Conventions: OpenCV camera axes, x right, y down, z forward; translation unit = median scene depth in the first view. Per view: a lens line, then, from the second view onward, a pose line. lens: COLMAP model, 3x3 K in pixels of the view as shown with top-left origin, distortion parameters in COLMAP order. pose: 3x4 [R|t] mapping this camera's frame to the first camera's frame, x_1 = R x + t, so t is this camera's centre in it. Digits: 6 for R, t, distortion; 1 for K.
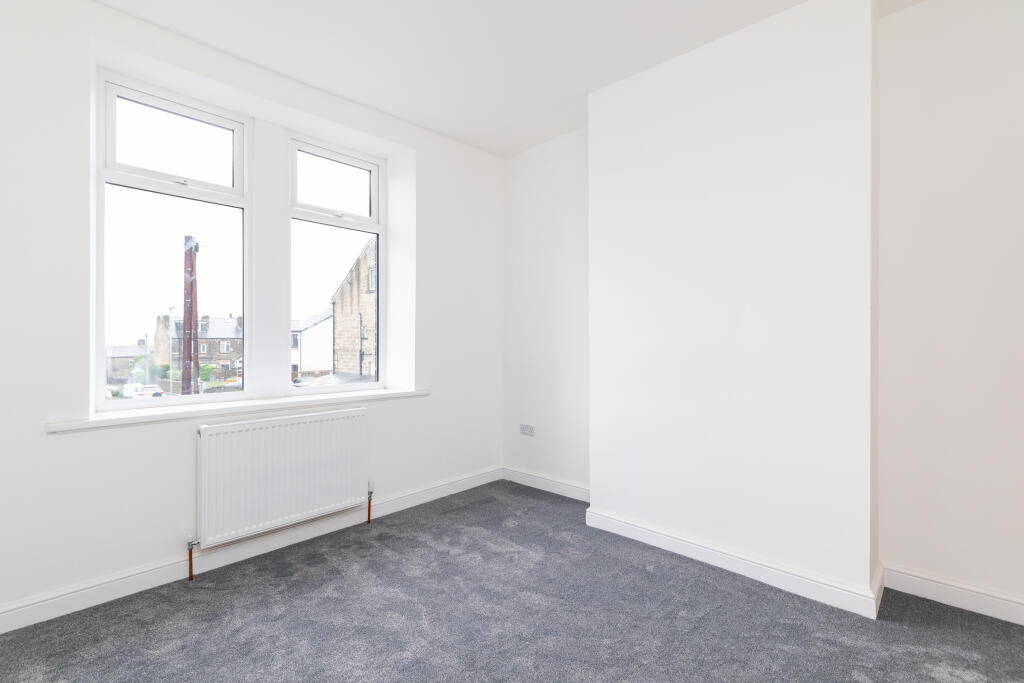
lens RADIAL K [[465.9, 0, 521.9], [0, 465.9, 338.7], [0, 0, 1]] dist [0.009053, -0.001843]
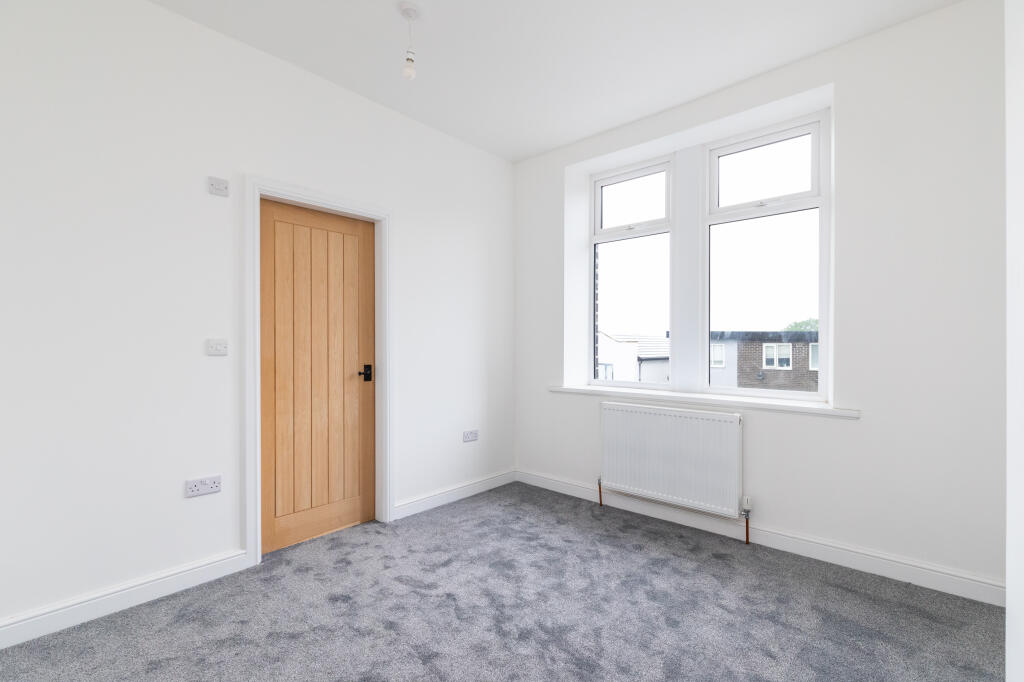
lens RADIAL K [[465.9, 0, 512.9], [0, 465.9, 347.2], [0, 0, 1]] dist [0.009053, -0.001843]
pose [[0.022915, 0.004778, -0.999726, 0.619015], [0.001093, 0.999988, 0.004804, 0.012350], [0.999737, -0.001202, 0.022910, 0.586989]]
